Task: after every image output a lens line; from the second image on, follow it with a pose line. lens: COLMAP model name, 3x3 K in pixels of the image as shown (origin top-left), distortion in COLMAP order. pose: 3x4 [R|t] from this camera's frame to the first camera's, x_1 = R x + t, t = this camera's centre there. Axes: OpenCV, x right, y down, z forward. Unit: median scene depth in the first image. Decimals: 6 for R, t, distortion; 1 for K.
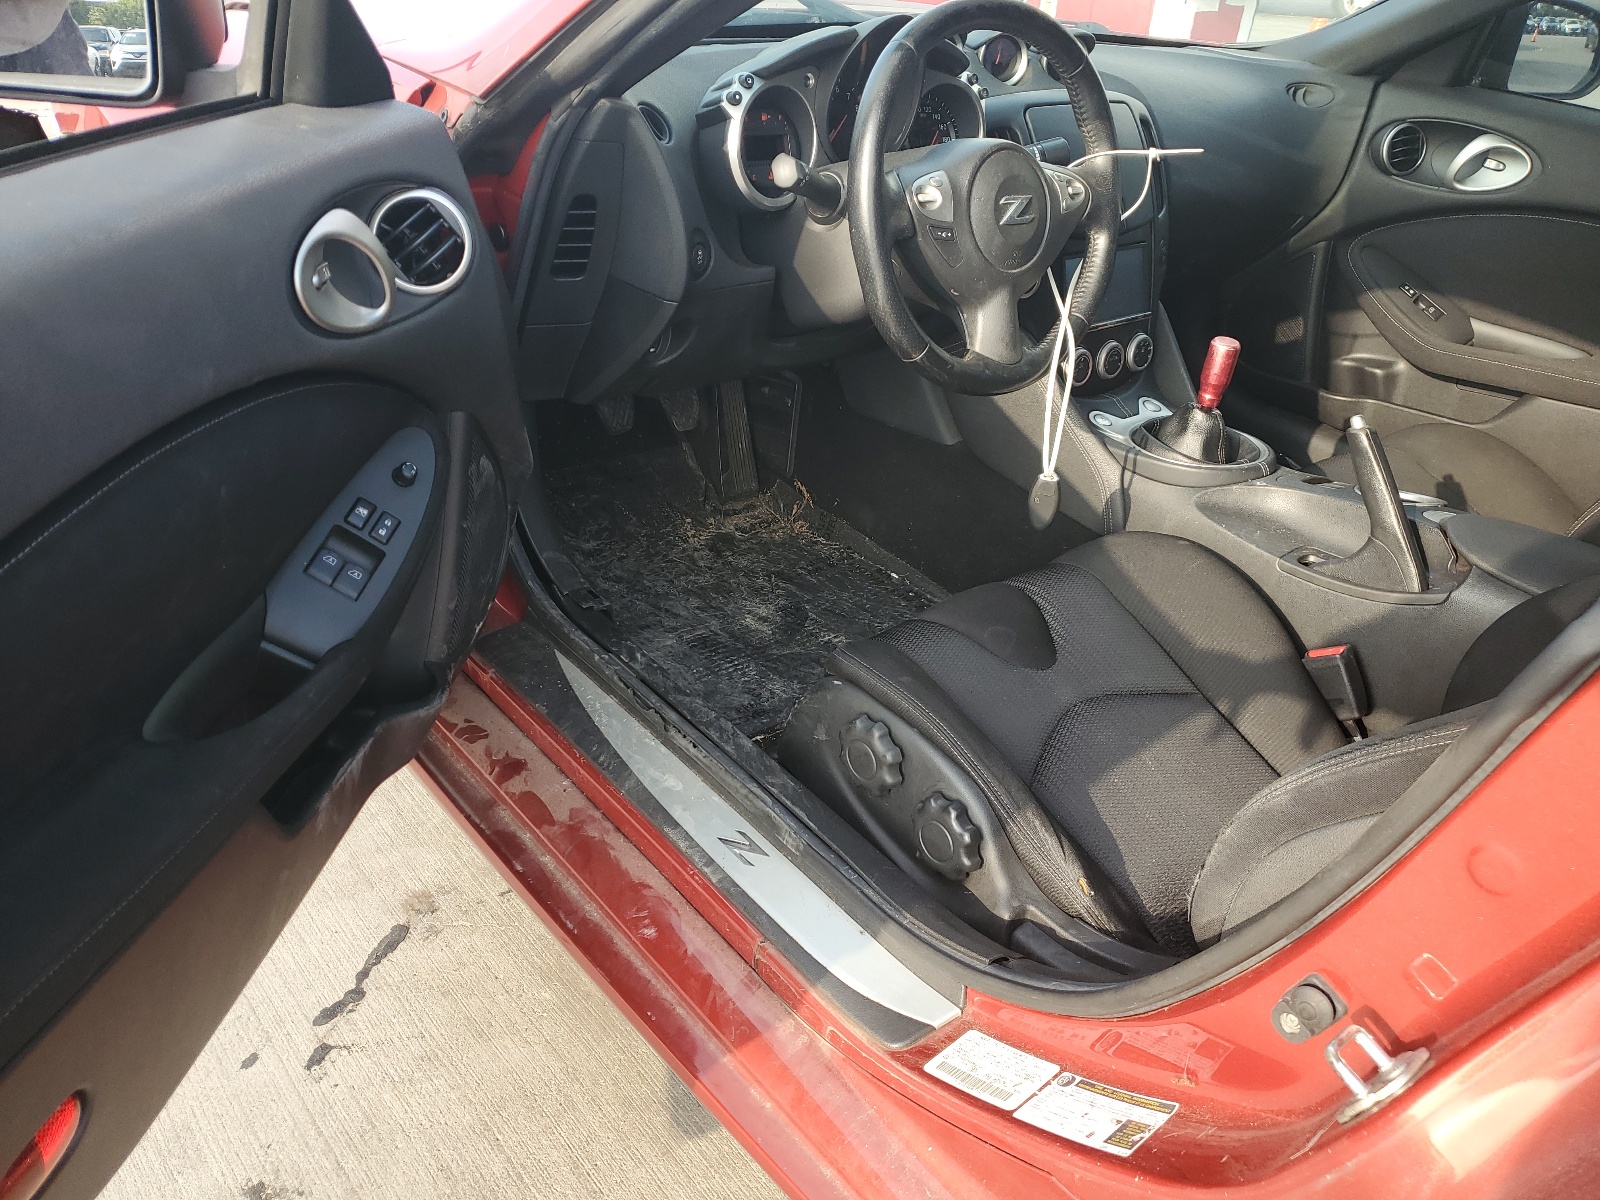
lens RADIAL K [[1170.2, 0, 800.0], [0, 1170.2, 600.0], [0, 0, 1]] dist [0.103053, -0.134679]
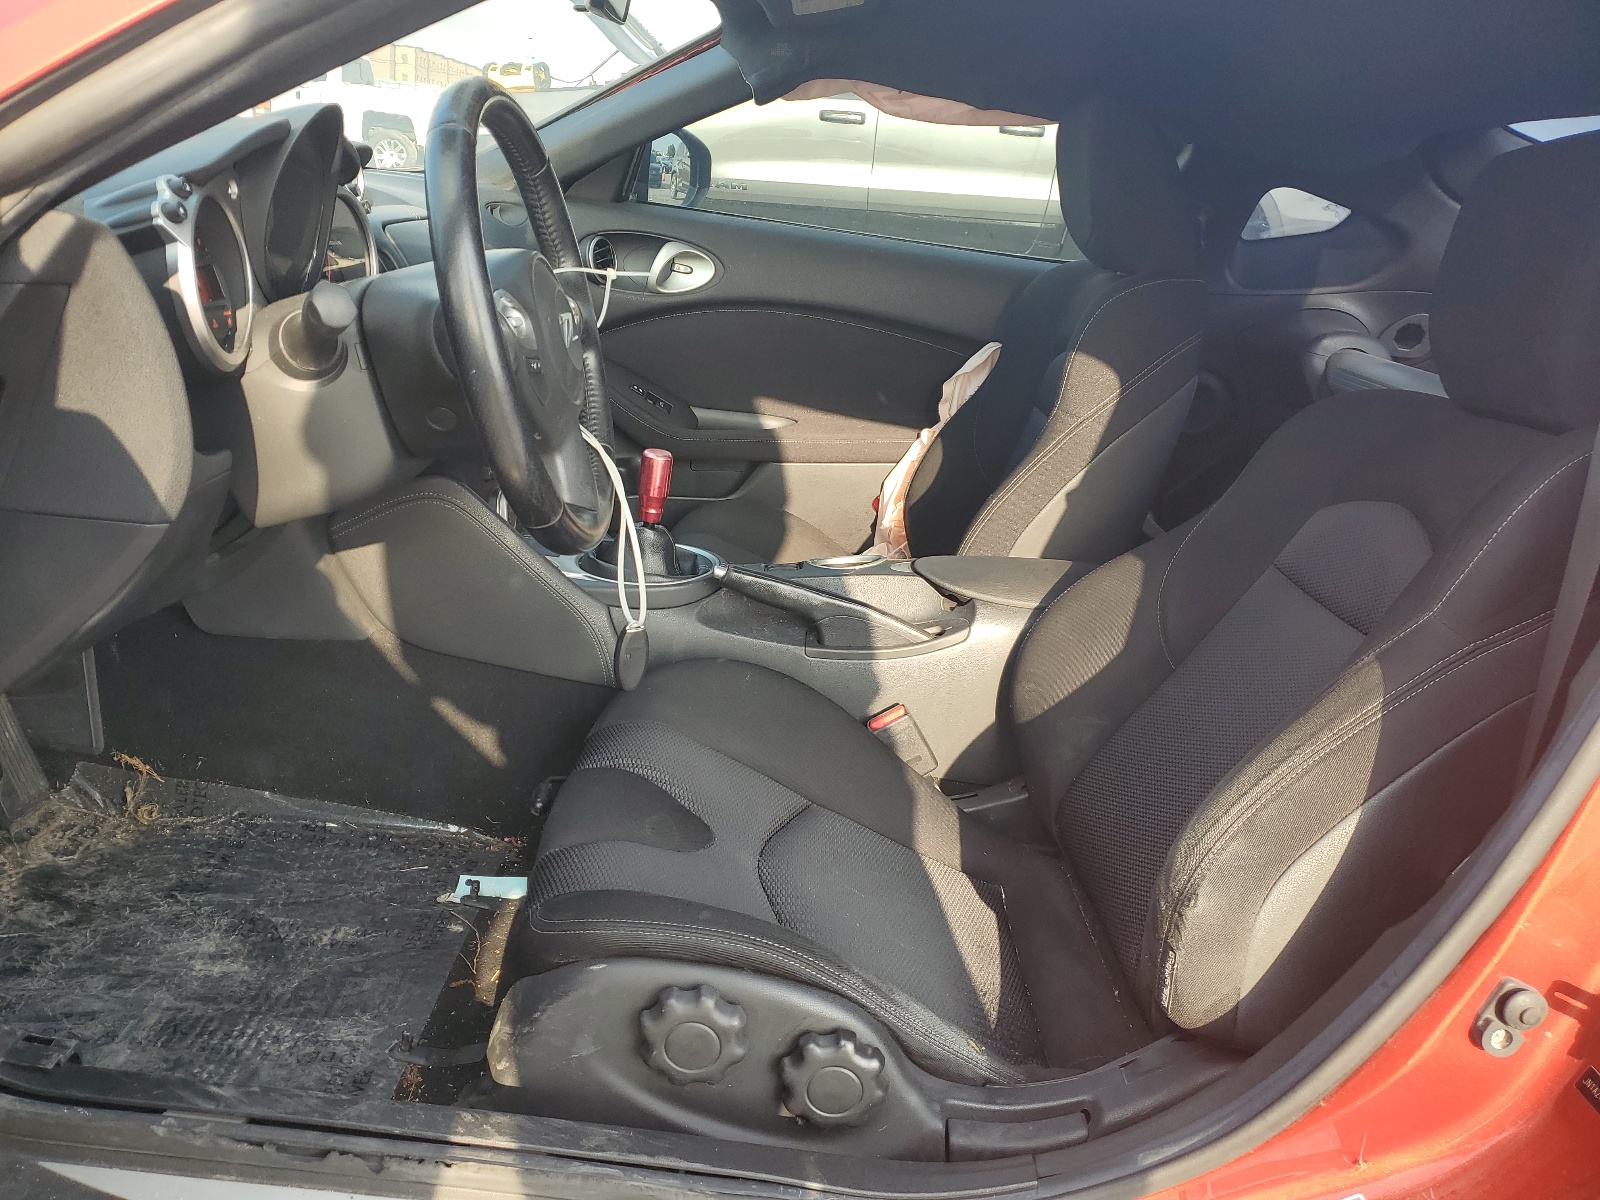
lens RADIAL K [[1210.9, 0, 800.0], [0, 1210.9, 600.0], [0, 0, 1]] dist [0.041934, 0.001422]
pose [[0.679483, -0.256136, 0.687529, -0.234842], [0.331038, 0.943306, 0.024260, -0.082682], [-0.654764, 0.211114, 0.725751, 0.219647]]
